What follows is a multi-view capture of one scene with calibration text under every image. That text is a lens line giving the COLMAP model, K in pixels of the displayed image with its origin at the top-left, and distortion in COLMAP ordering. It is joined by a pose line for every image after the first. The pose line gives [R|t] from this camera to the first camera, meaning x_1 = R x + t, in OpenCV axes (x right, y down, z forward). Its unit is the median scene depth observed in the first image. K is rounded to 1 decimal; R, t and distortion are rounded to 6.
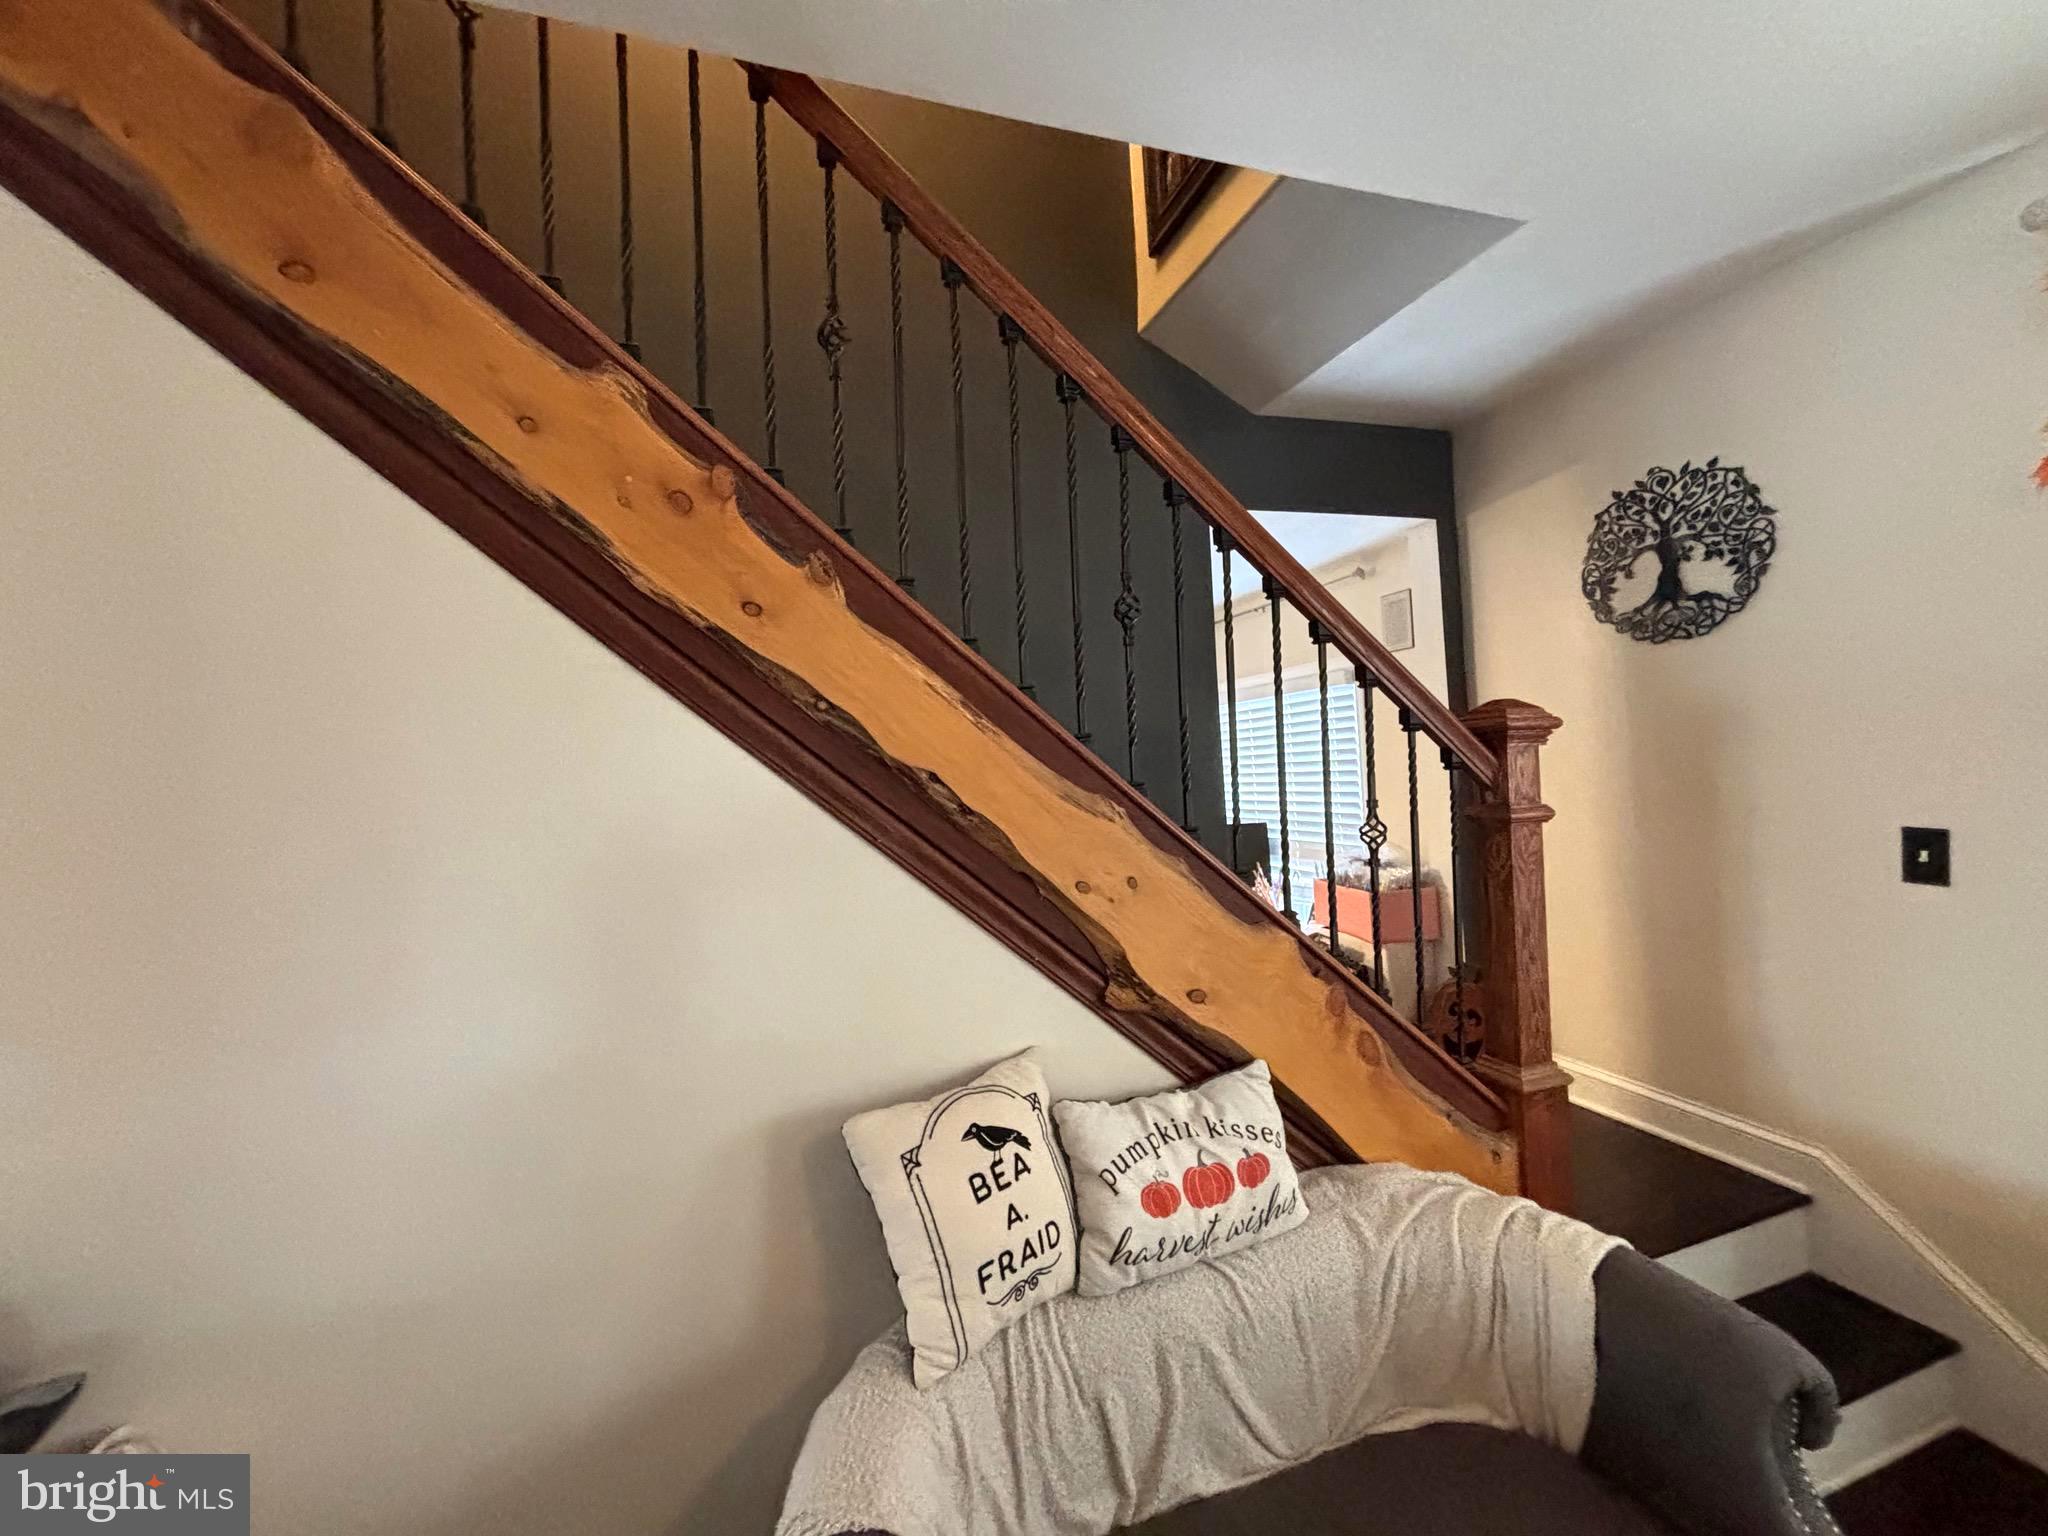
lens RADIAL K [[773.3, 0, 1024.0], [0, 773.3, 768.0], [0, 0, 1]] dist [0.001378, 0.000054]
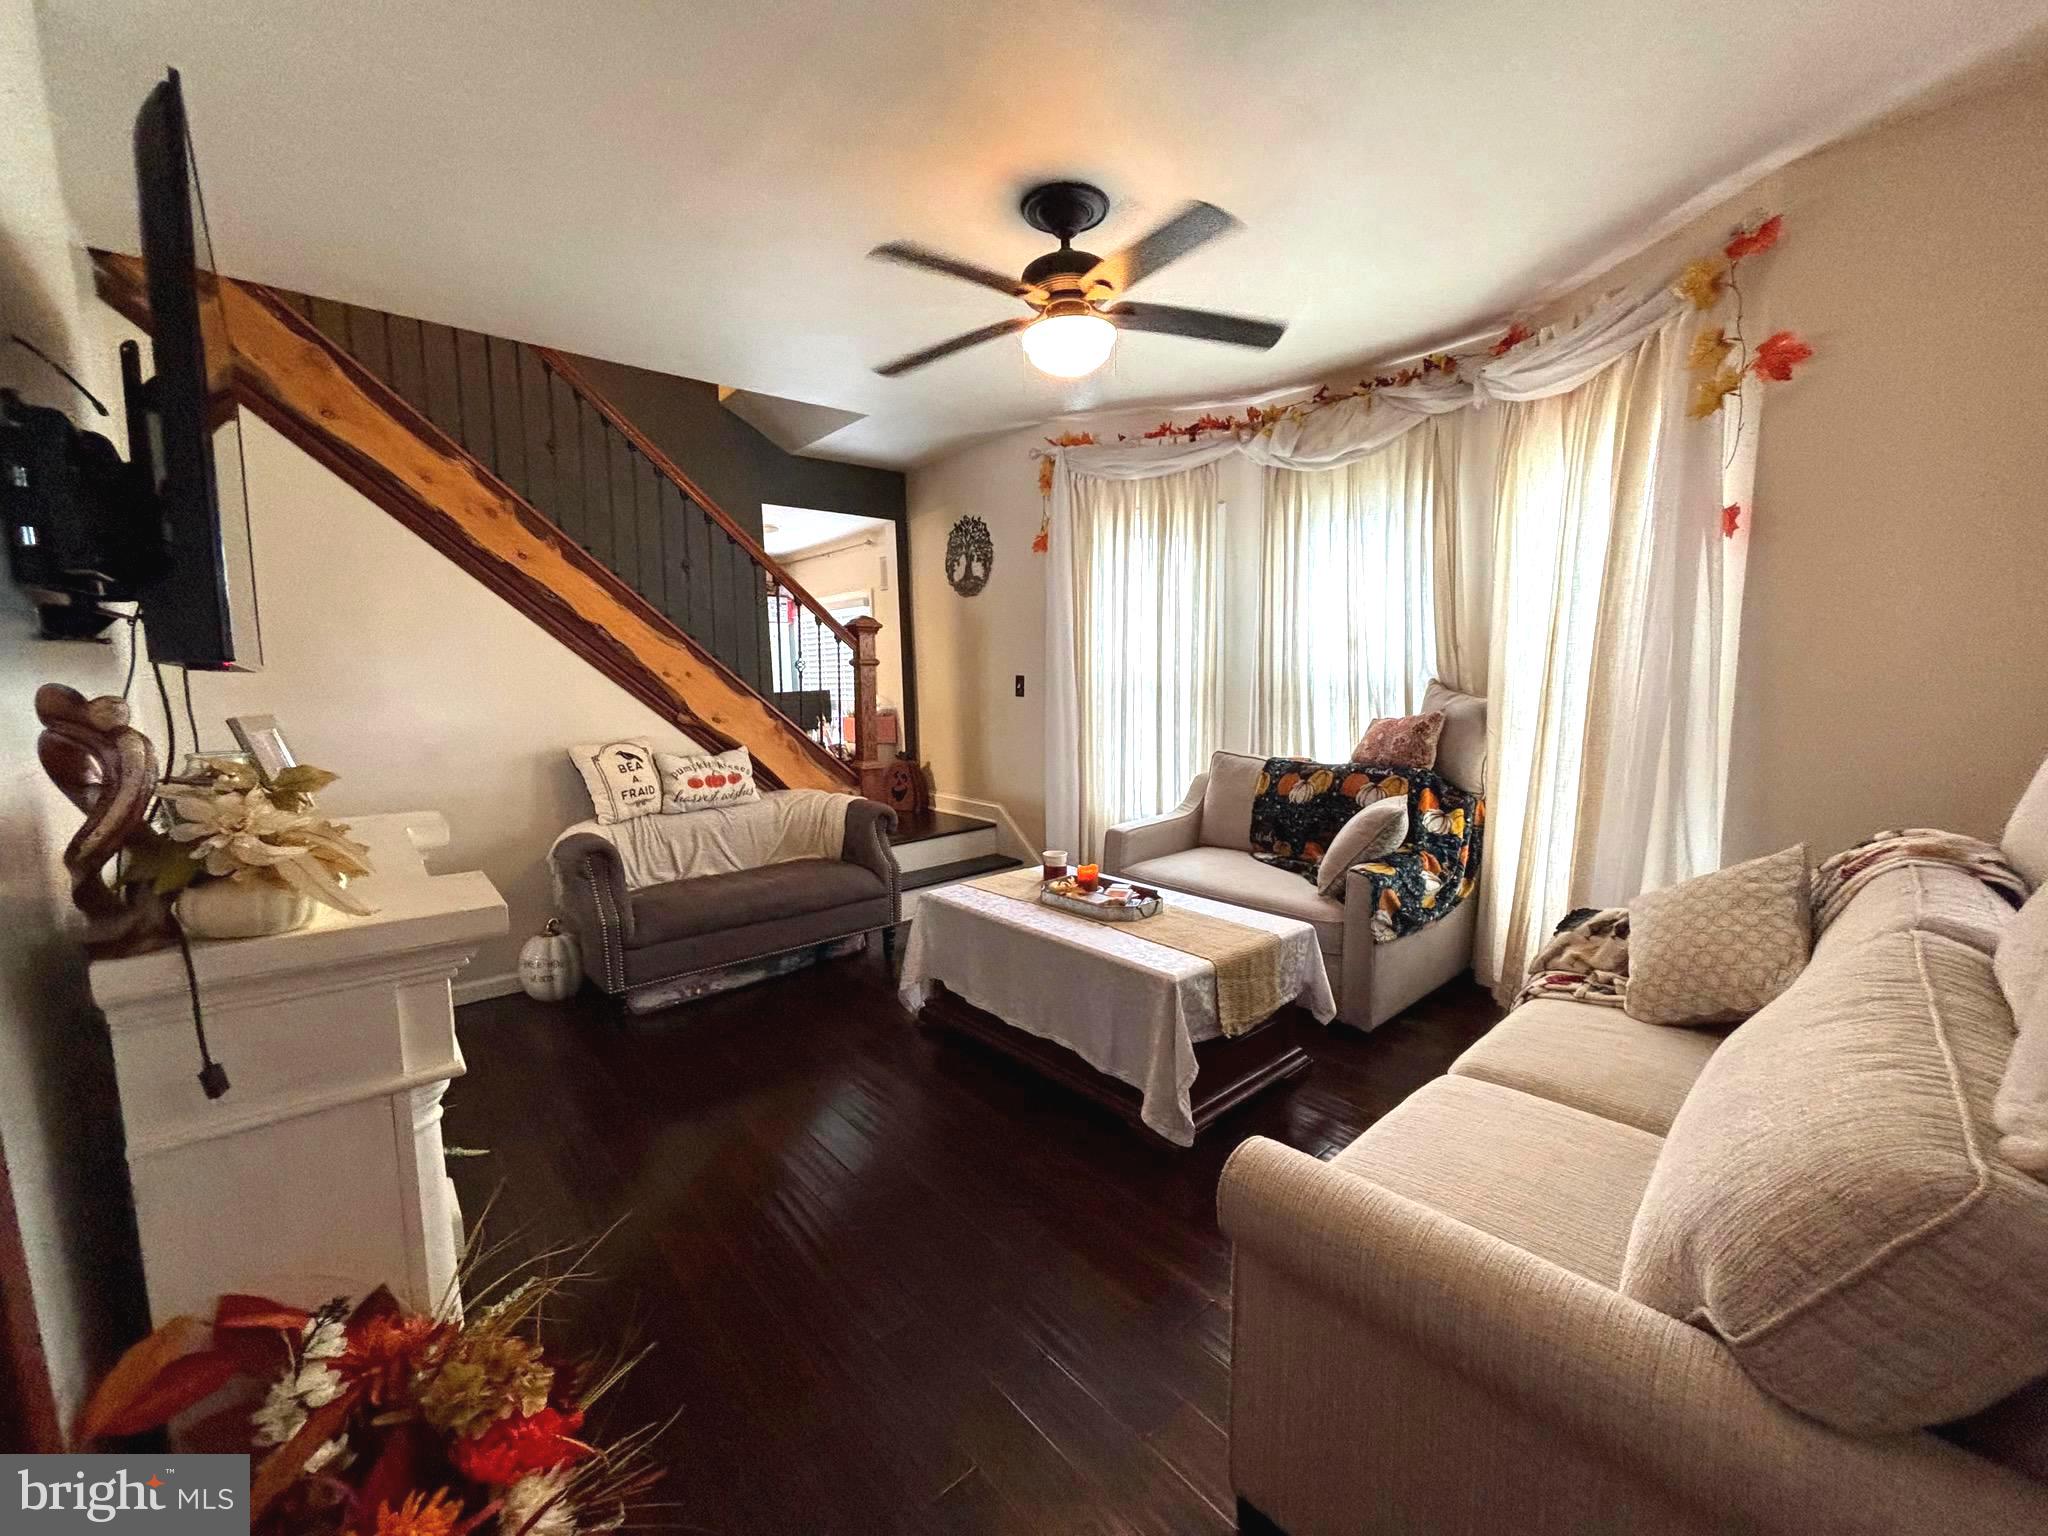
lens RADIAL K [[773.3, 0, 1024.0], [0, 773.3, 768.0], [0, 0, 1]] dist [0.001378, 0.000054]
pose [[0.922075, -0.004931, 0.386981, 0.186497], [-0.036407, 0.994379, 0.099420, 0.174784], [-0.385296, -0.105761, 0.916712, -1.996392]]
